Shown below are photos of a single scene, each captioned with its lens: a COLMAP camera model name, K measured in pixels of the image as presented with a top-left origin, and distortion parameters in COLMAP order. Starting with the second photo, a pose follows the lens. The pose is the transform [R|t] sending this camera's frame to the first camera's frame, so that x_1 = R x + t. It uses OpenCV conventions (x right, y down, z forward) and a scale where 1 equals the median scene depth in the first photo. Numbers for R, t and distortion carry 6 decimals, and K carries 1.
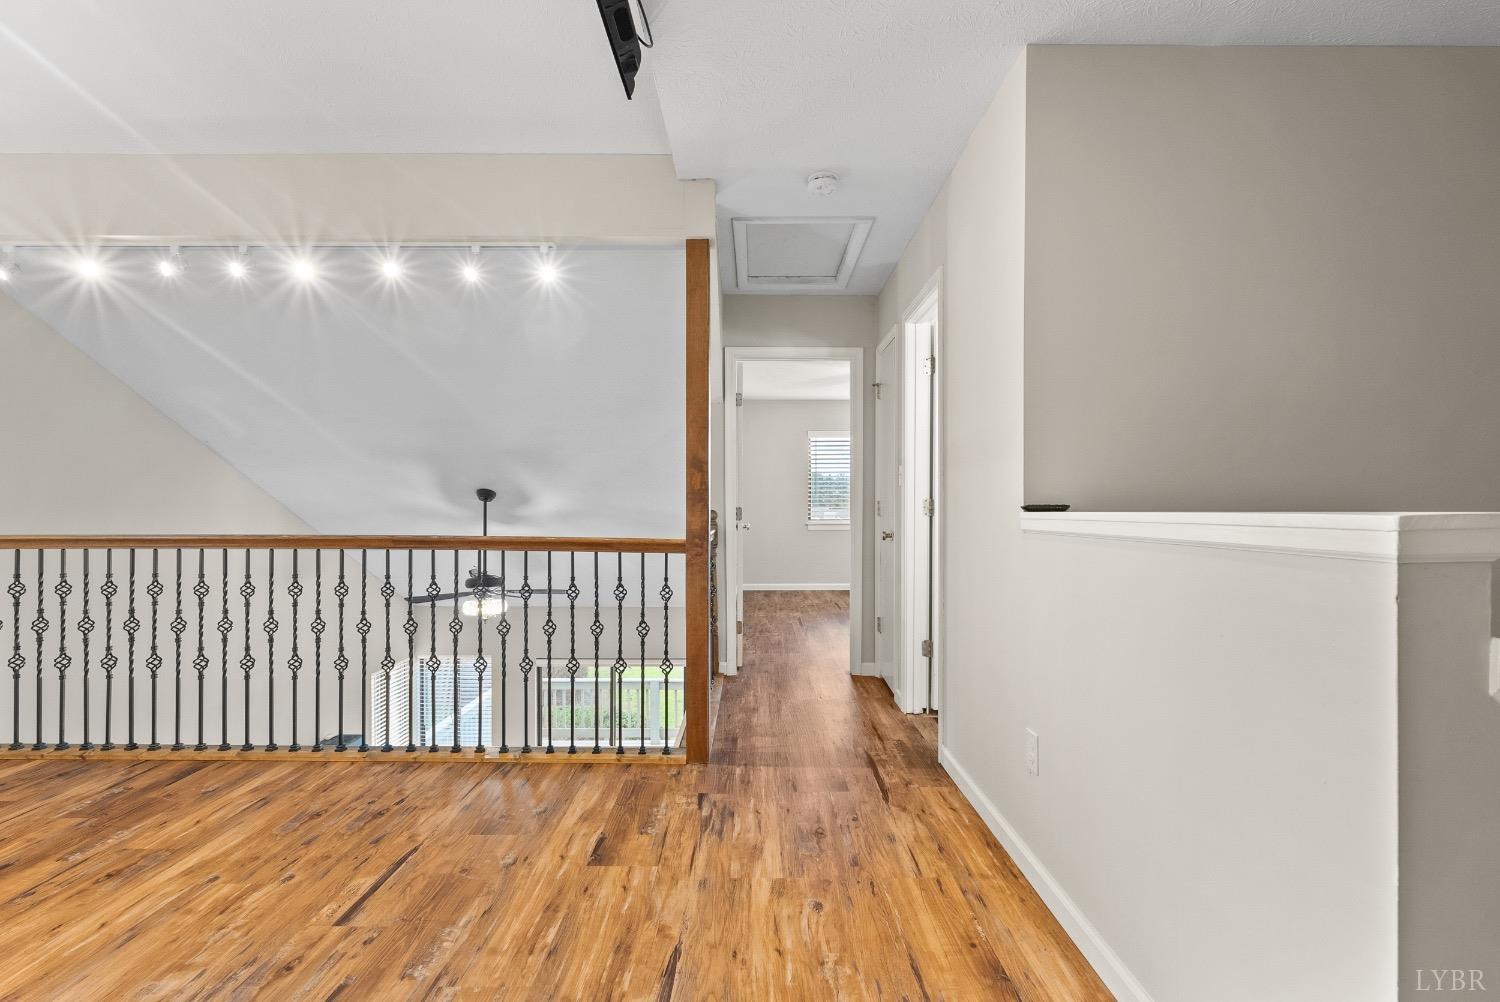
lens RADIAL K [[670.3, 0, 771.1], [0, 670.3, 506.0], [0, 0, 1]] dist [-0.005402, -0.000044]
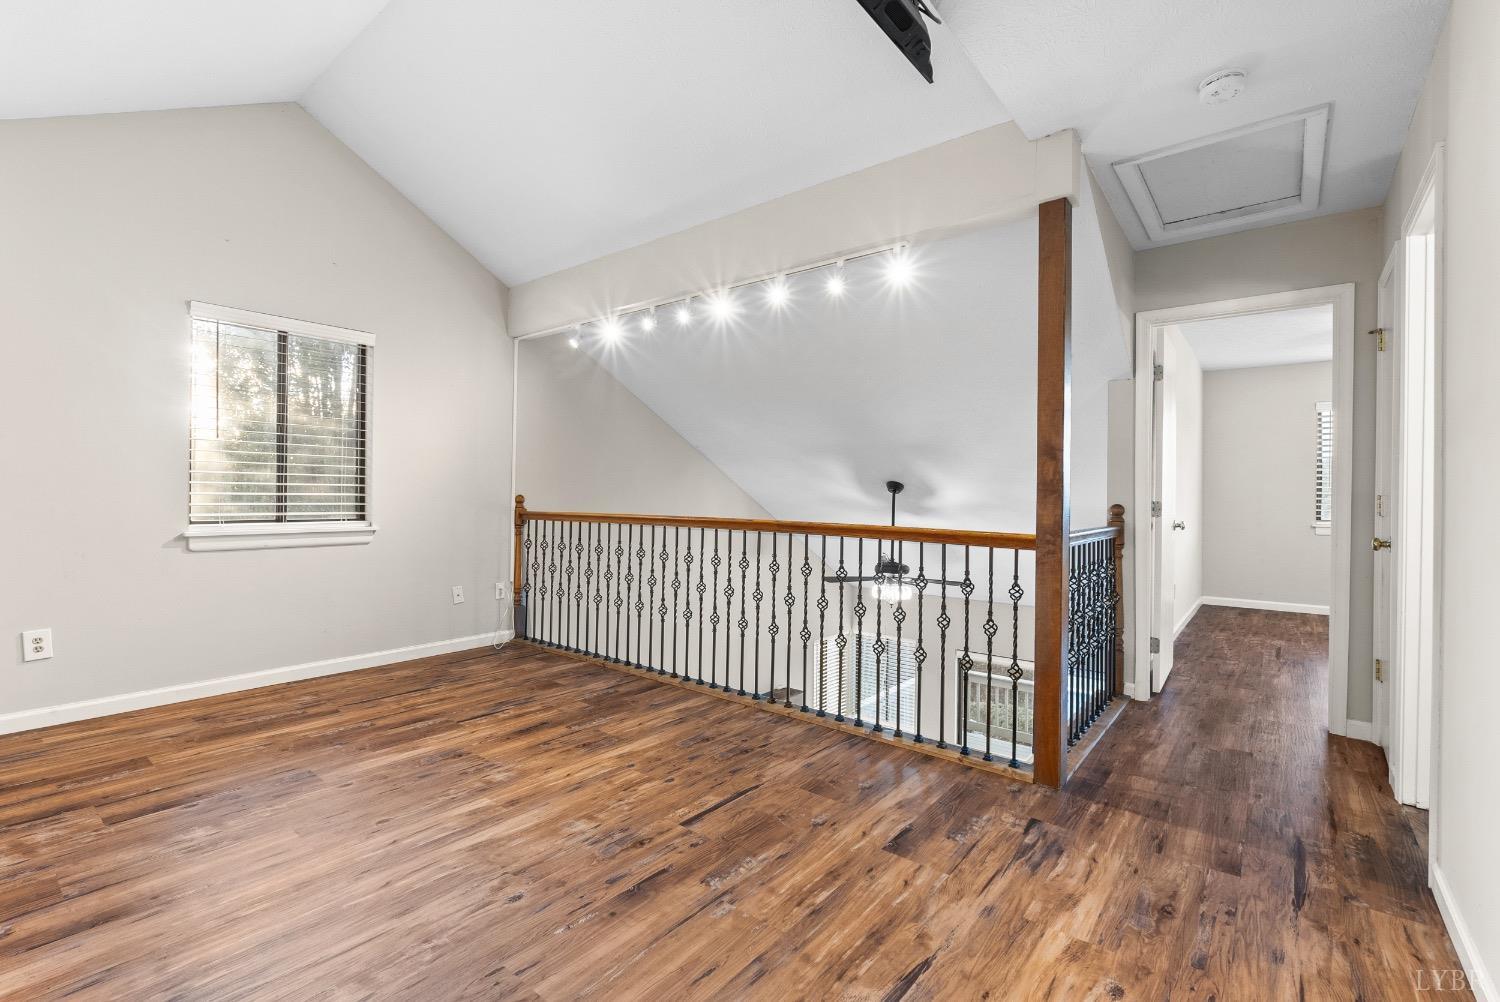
lens RADIAL K [[675.6, 0, 759.0], [0, 675.6, 492.2], [0, 0, 1]] dist [-0.005148, 0.000258]
pose [[0.773104, 0.004103, -0.634266, 0.185275], [-0.011291, 0.999910, -0.007294, 0.003820], [0.634179, 0.012800, 0.773081, 0.066179]]
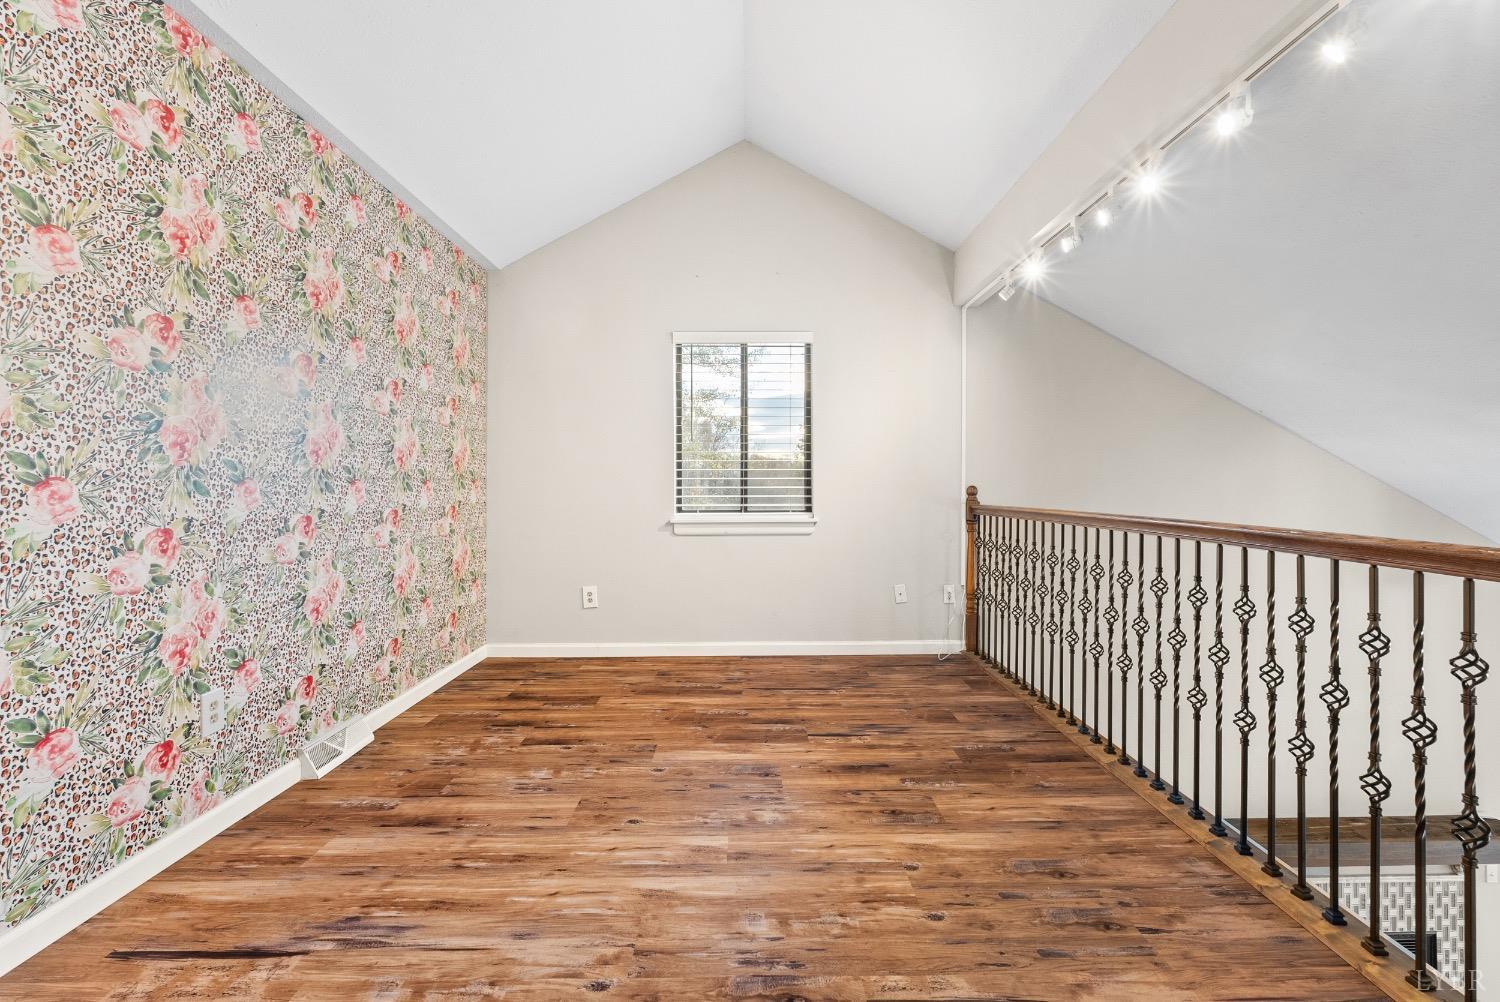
lens RADIAL K [[672.6, 0, 758.6], [0, 672.6, 483.3], [0, 0, 1]] dist [-0.004804, 0.000733]
pose [[-0.014319, -0.004526, -0.999887, 0.106373], [0.001231, 0.999989, -0.004544, 0.005888], [0.999897, -0.001296, -0.014313, 0.601200]]
